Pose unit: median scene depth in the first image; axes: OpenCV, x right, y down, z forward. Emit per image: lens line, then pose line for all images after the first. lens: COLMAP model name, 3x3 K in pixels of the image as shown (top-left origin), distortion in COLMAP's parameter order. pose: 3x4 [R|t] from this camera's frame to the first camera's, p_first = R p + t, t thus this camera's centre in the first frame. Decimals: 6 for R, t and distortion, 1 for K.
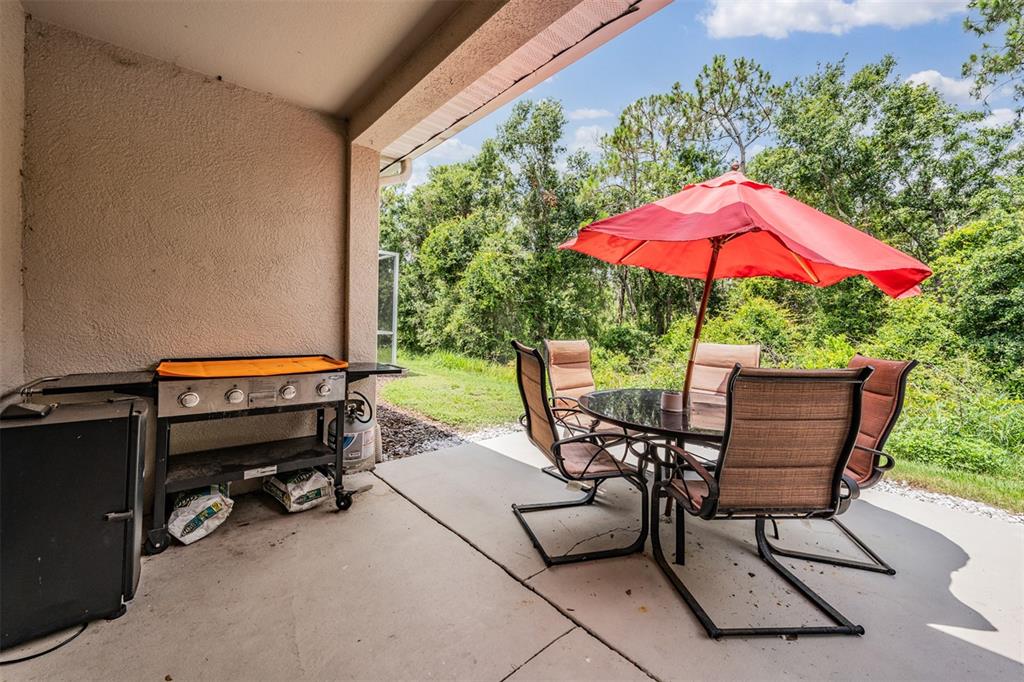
lens RADIAL K [[398.9, 0, 500.6], [0, 398.9, 319.6], [0, 0, 1]] dist [-0.001405, 0.003067]
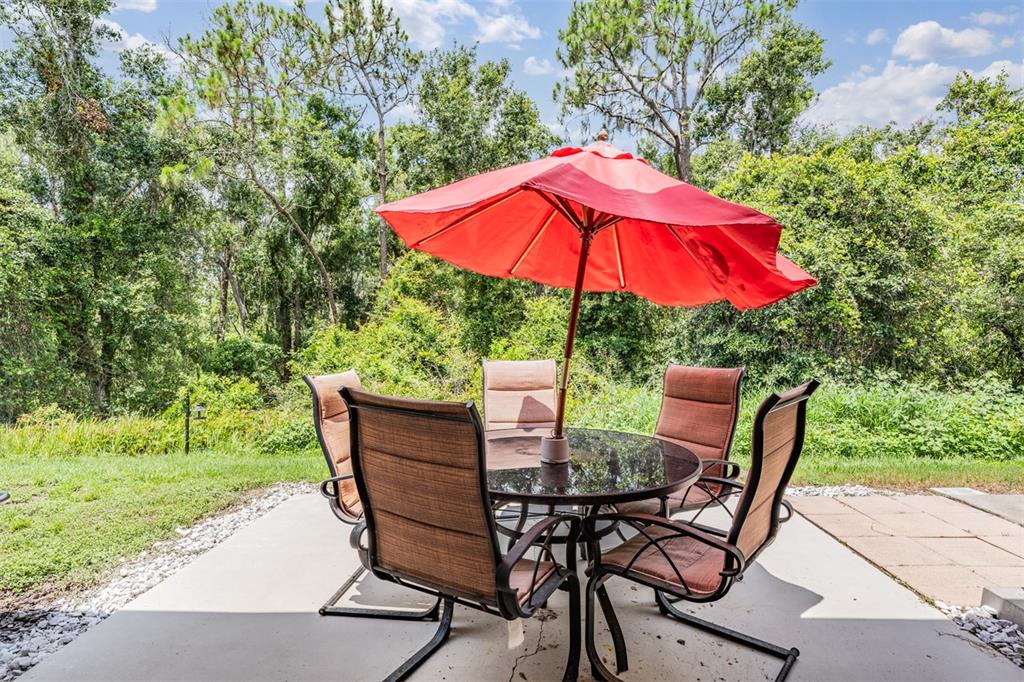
lens RADIAL K [[539.1, 0, 512.0], [0, 539.1, 341.0], [0, 0, 1]] dist [0.009777, -0.000457]
pose [[0.689643, -0.044071, 0.722807, -0.034431], [0.023602, 0.998984, 0.038391, -0.002931], [-0.723765, -0.009417, 0.689982, 0.042671]]
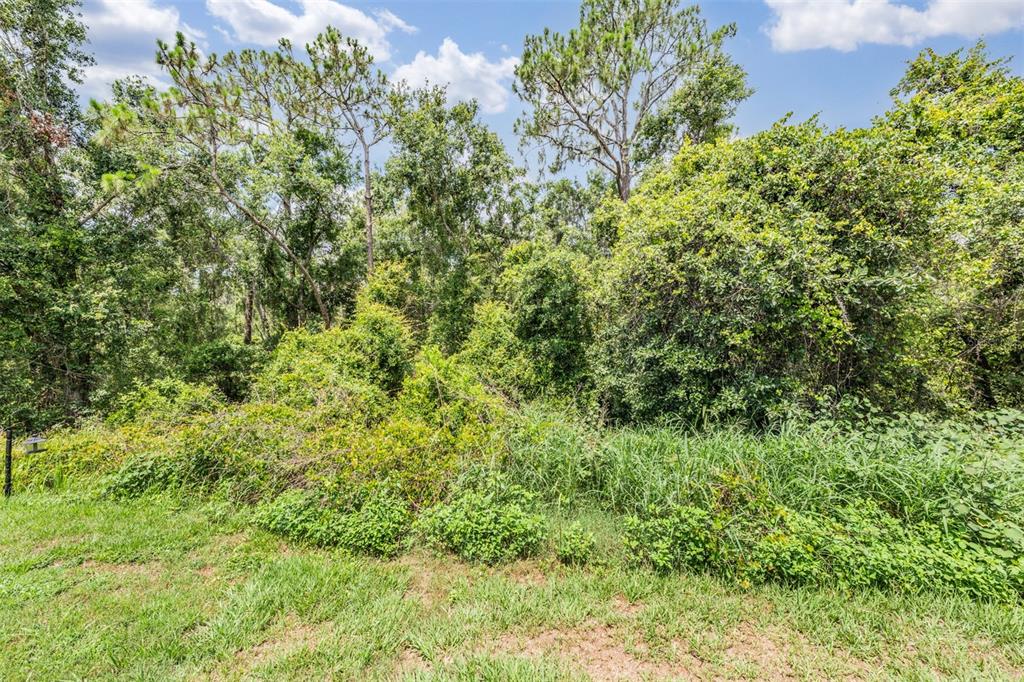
lens RADIAL K [[392.0, 0, 507.9], [0, 392.0, 343.5], [0, 0, 1]] dist [-0.001301, 0.000057]
pose [[0.682027, -0.070388, 0.727932, 0.145273], [0.031149, 0.997250, 0.067246, -0.011287], [-0.730663, -0.023190, 0.682344, 0.117901]]
